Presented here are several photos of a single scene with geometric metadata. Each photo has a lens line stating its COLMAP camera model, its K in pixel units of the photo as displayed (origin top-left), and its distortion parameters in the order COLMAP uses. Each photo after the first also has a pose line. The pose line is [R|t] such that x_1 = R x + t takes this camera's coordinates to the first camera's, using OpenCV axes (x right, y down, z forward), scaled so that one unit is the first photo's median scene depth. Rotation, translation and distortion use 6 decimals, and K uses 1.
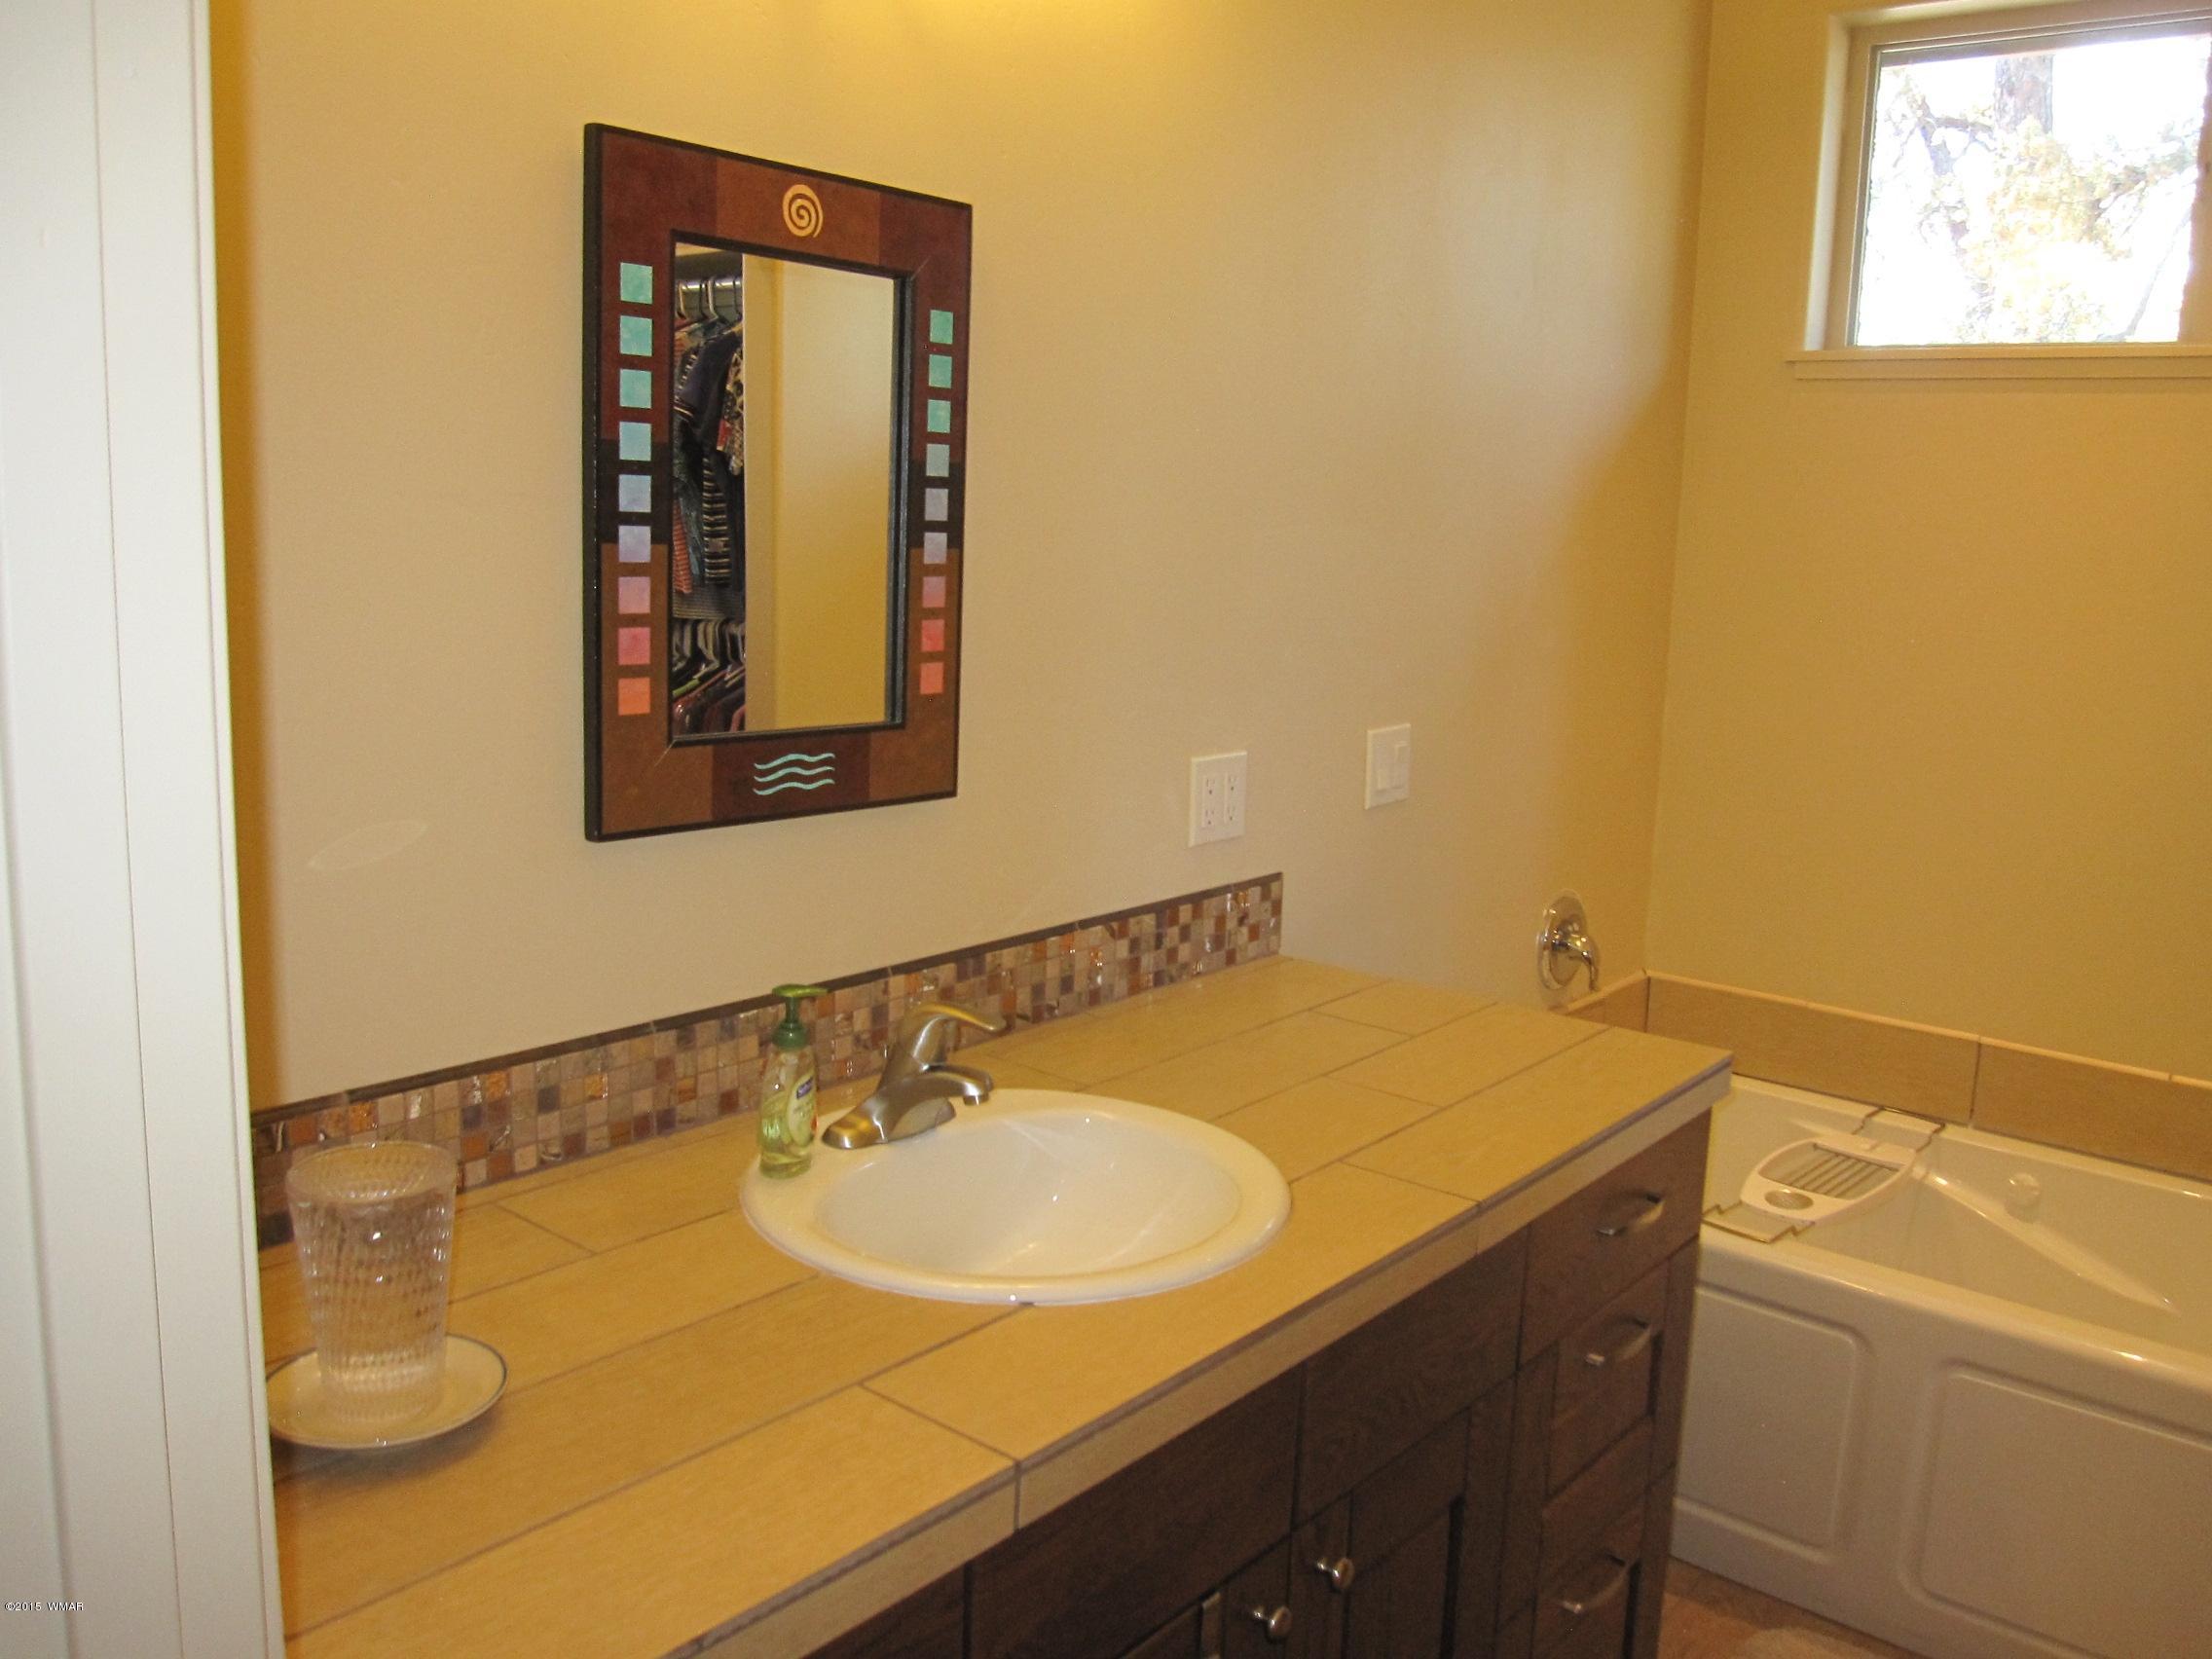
lens RADIAL K [[1826.5, 0, 1119.9], [0, 1826.5, 807.8], [0, 0, 1]] dist [-0.078363, 0.046218]
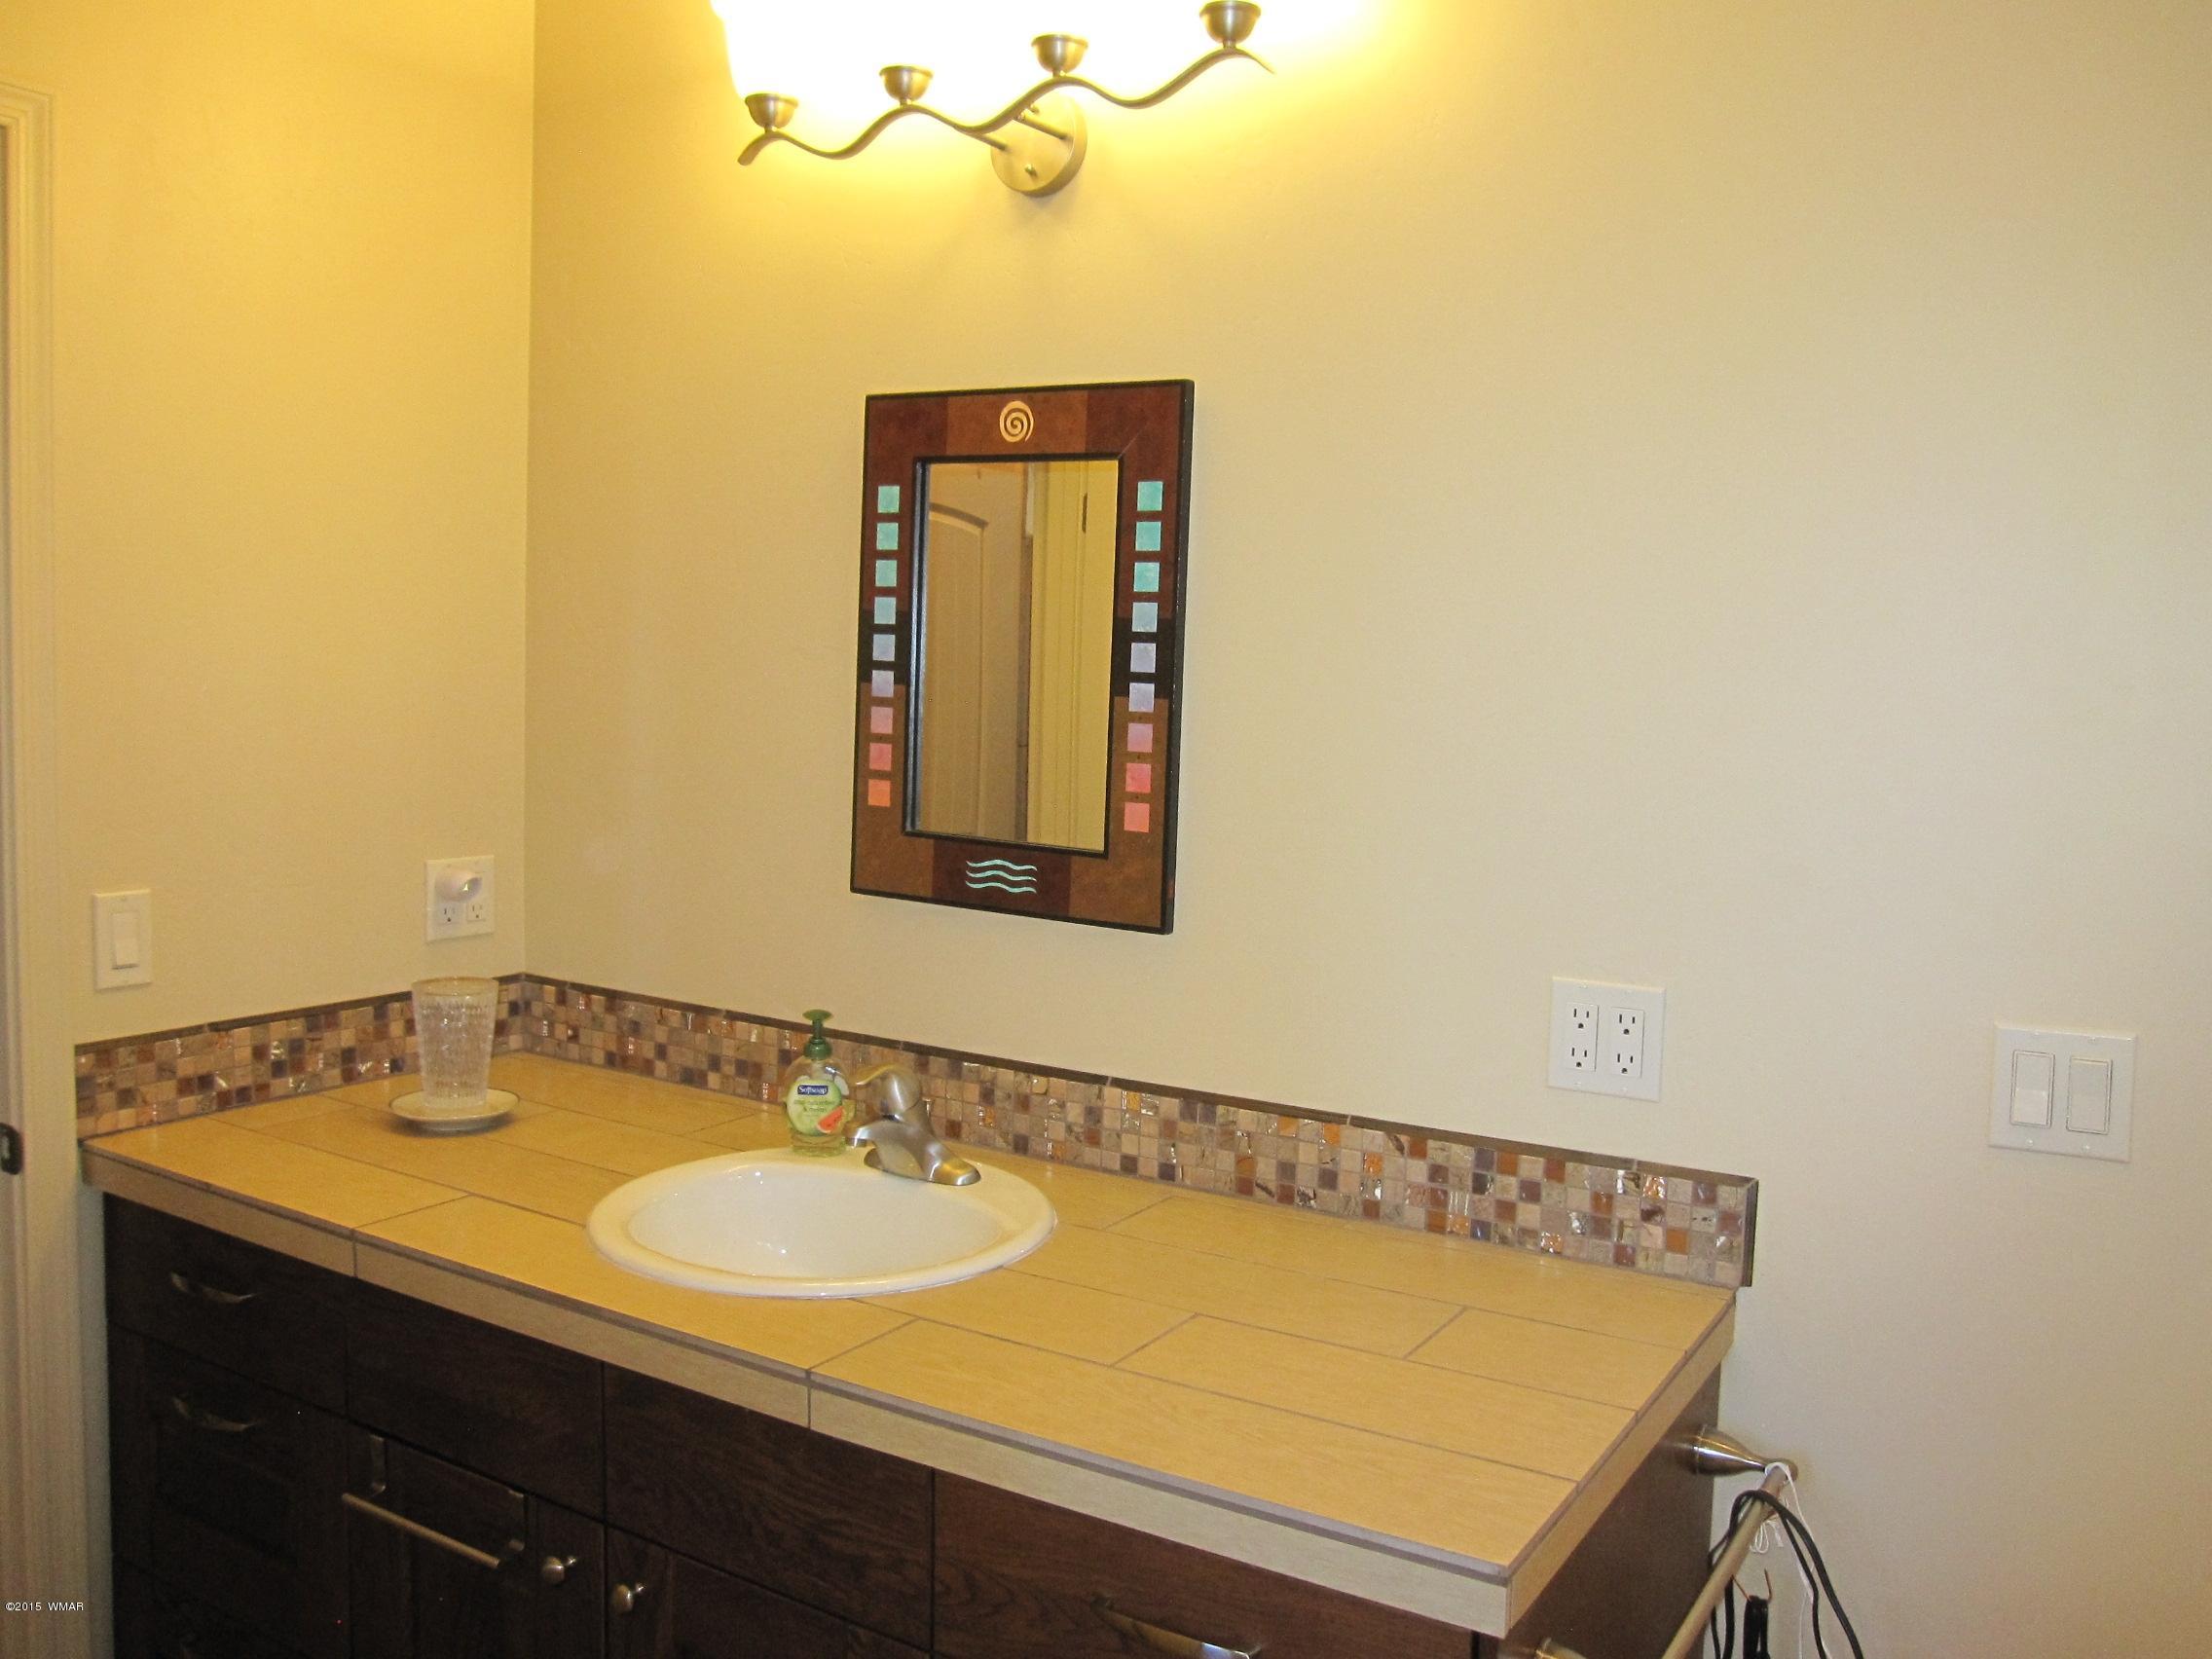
lens RADIAL K [[1826.5, 0, 1119.9], [0, 1826.5, 807.8], [0, 0, 1]] dist [-0.078363, 0.046218]
pose [[0.148445, 0.050974, -0.987606, 0.975545], [-0.188760, 0.981770, 0.022300, -0.099849], [0.970739, 0.183110, 0.155360, 0.831167]]
